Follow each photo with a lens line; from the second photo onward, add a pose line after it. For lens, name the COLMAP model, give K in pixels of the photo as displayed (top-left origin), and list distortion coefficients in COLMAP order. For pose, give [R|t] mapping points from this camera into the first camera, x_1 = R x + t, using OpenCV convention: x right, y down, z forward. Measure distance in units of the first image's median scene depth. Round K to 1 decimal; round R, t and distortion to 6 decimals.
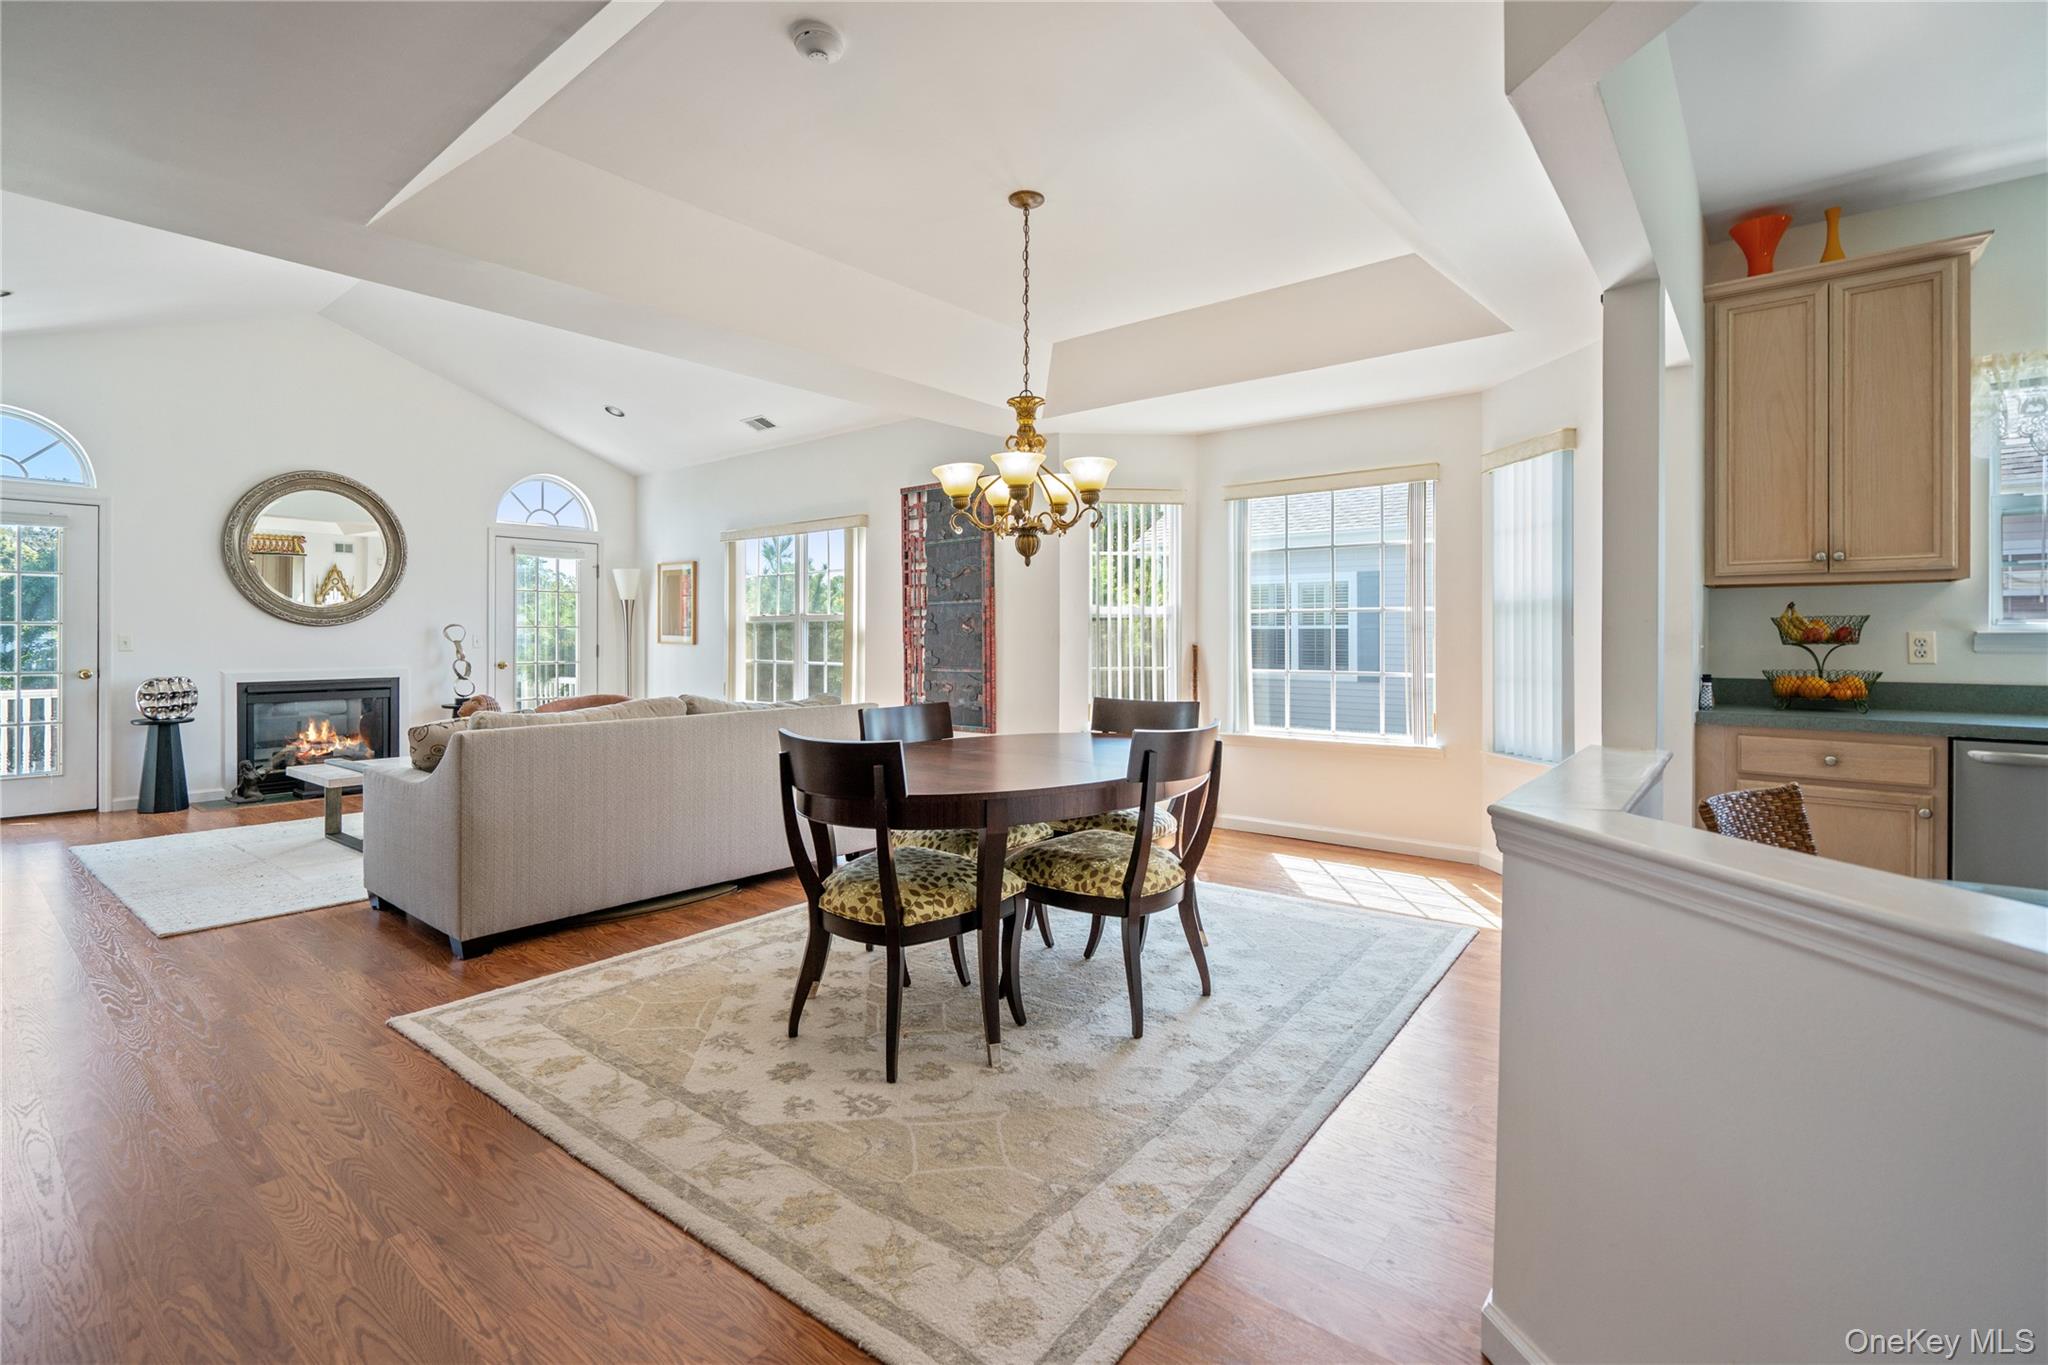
lens RADIAL K [[933.7, 0, 1006.4], [0, 933.7, 628.3], [0, 0, 1]] dist [-0.011125, 0.003338]
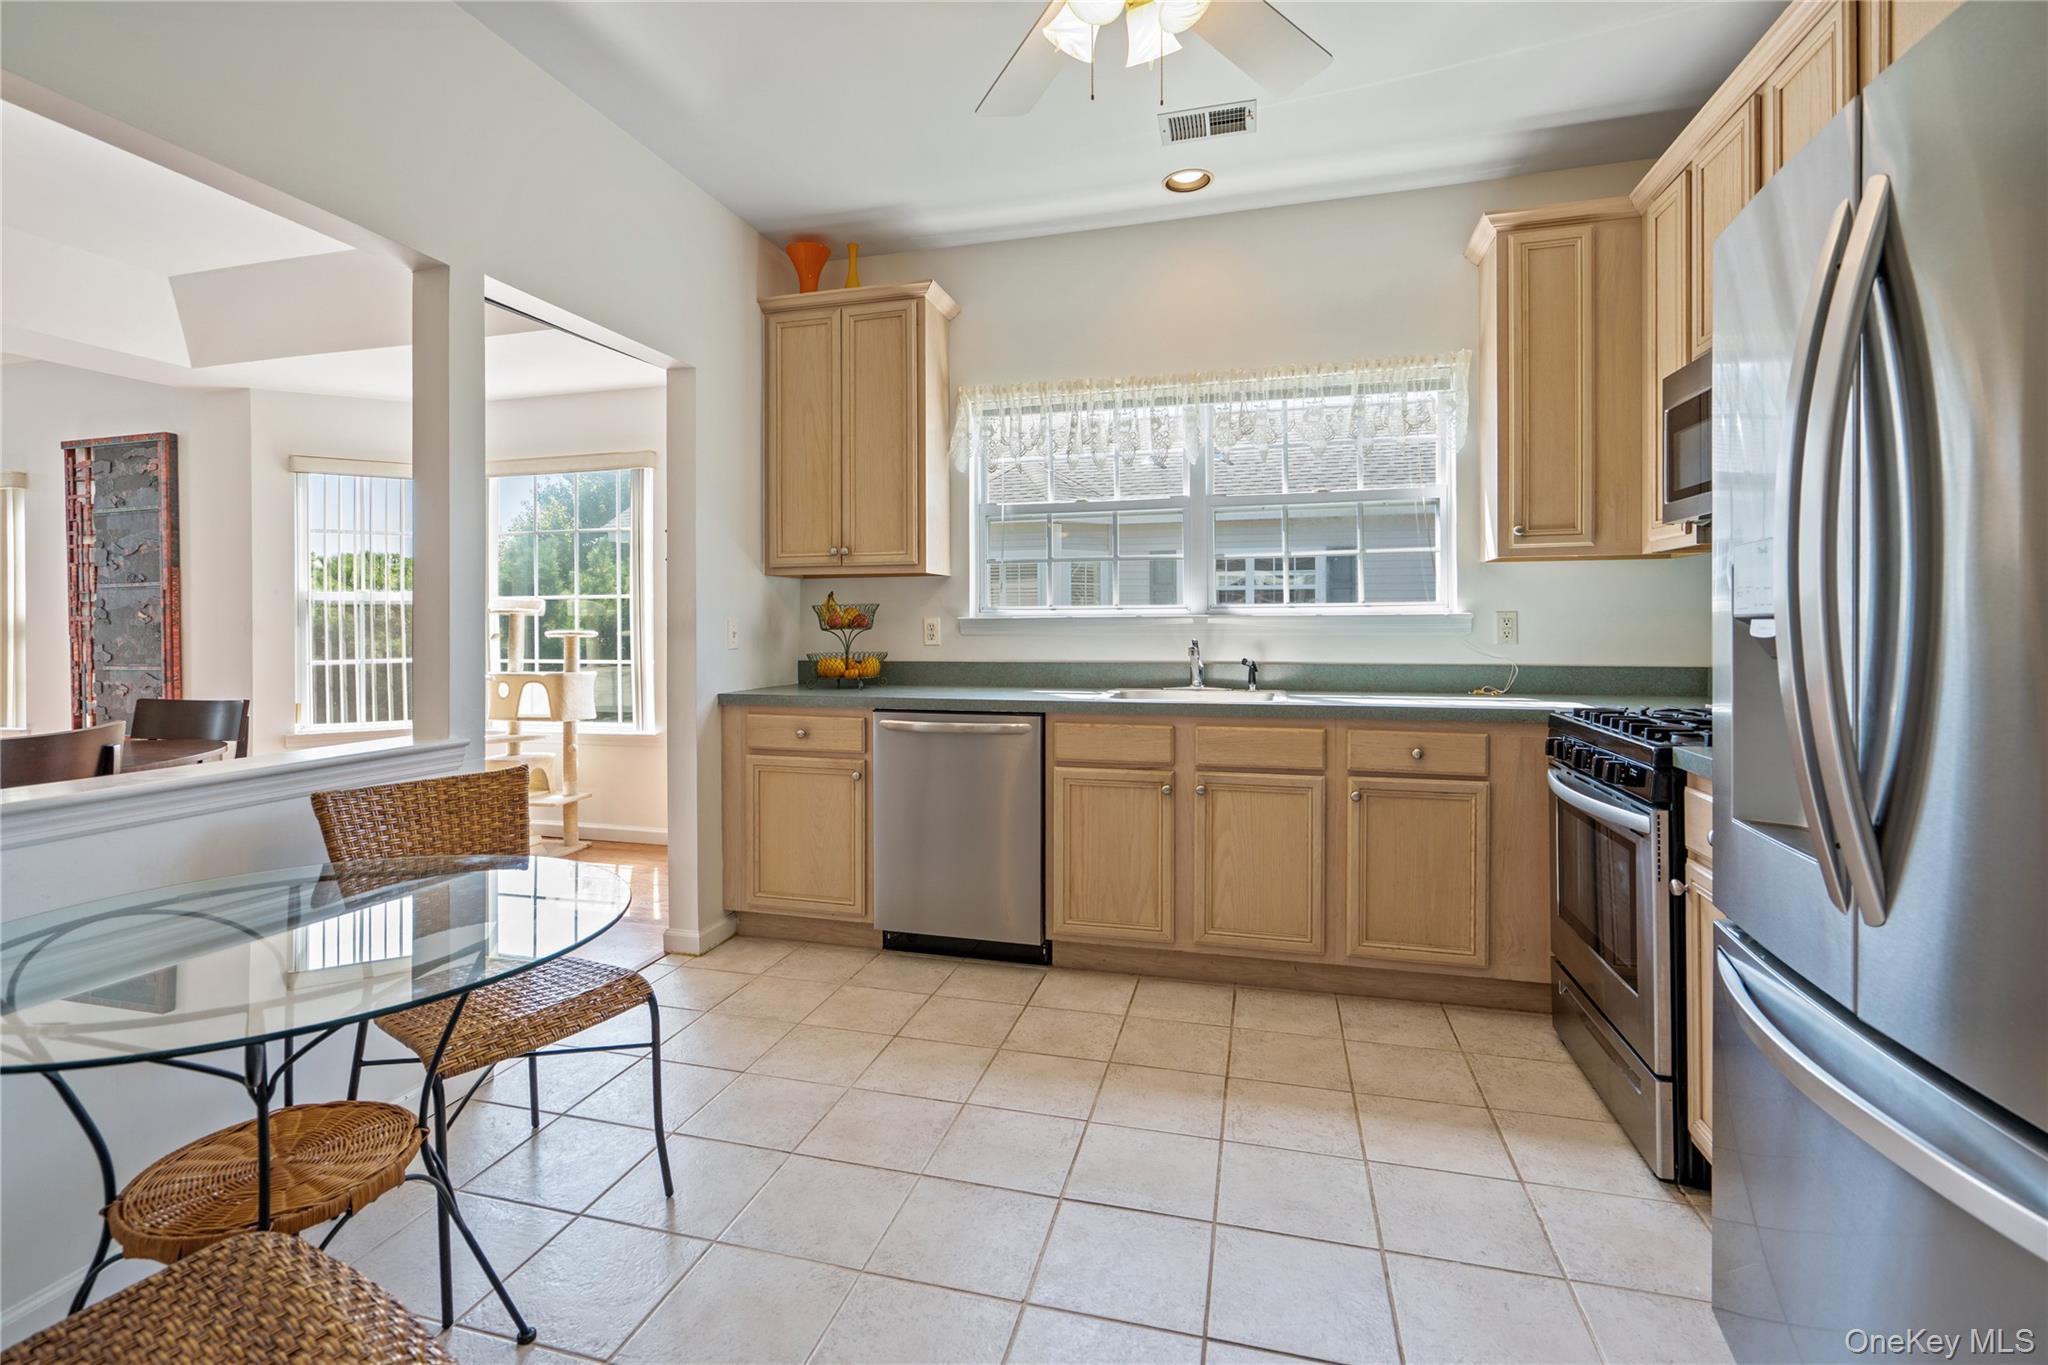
lens RADIAL K [[933.7, 0, 999.4], [0, 933.7, 622.4], [0, 0, 1]] dist [-0.011125, 0.003338]
pose [[0.909951, -0.005266, 0.414683, 0.311423], [0.002103, 0.999965, 0.008084, -0.000085], [-0.414711, -0.006484, 0.909930, -0.059557]]
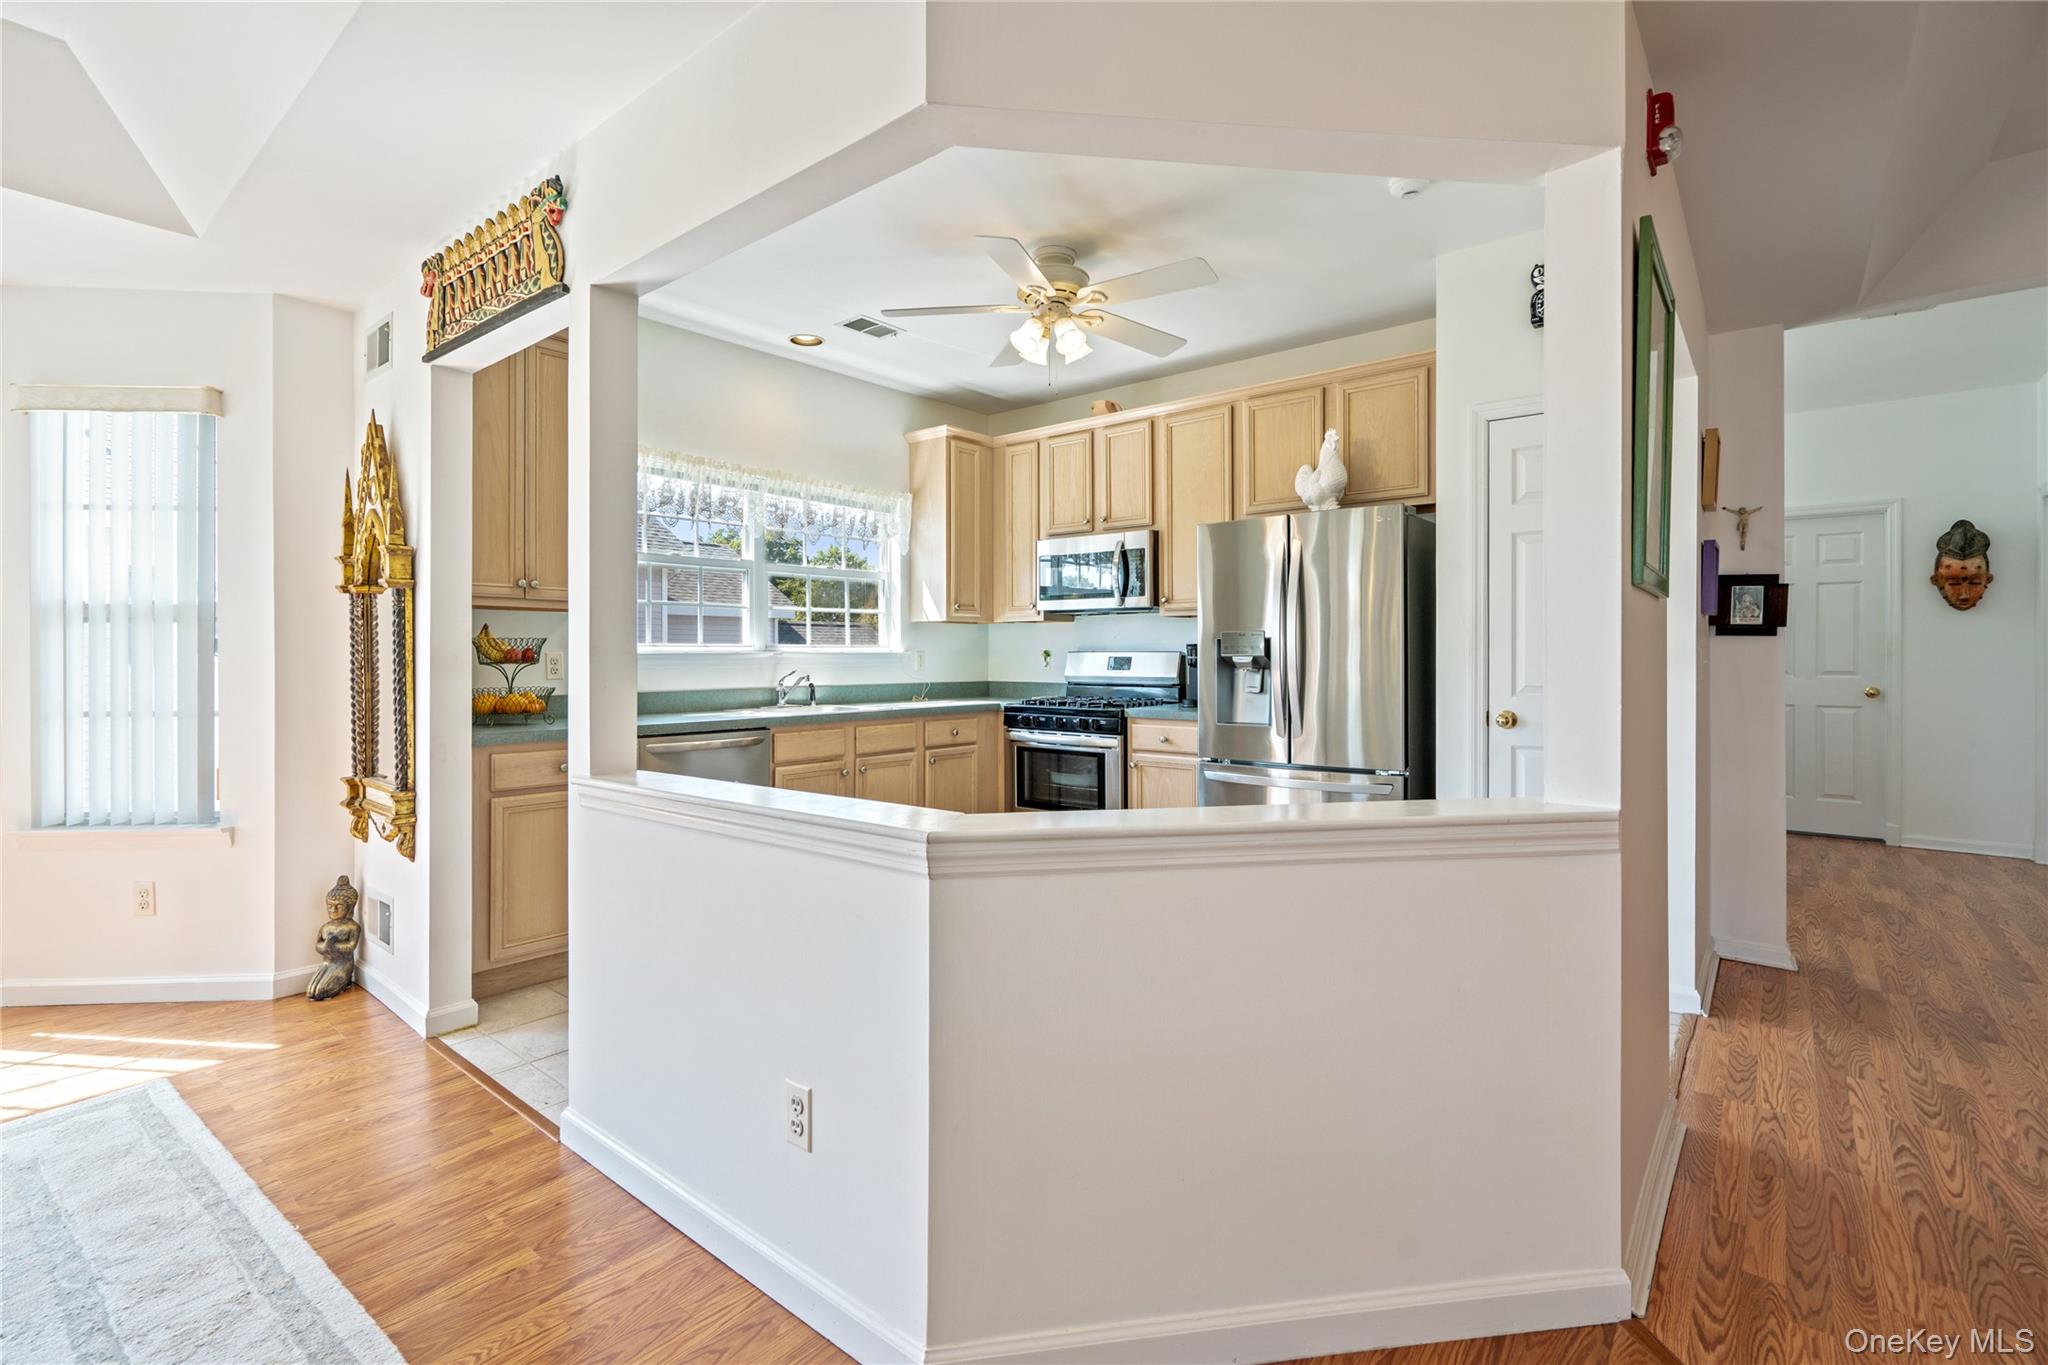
lens RADIAL K [[933.7, 0, 996.0], [0, 933.7, 647.8], [0, 0, 1]] dist [-0.011125, 0.003338]
pose [[-0.003121, 0.007168, 0.999969, -0.114164], [-0.008122, 0.999941, -0.007193, 0.000938], [-0.999962, -0.008145, -0.003062, 0.235914]]
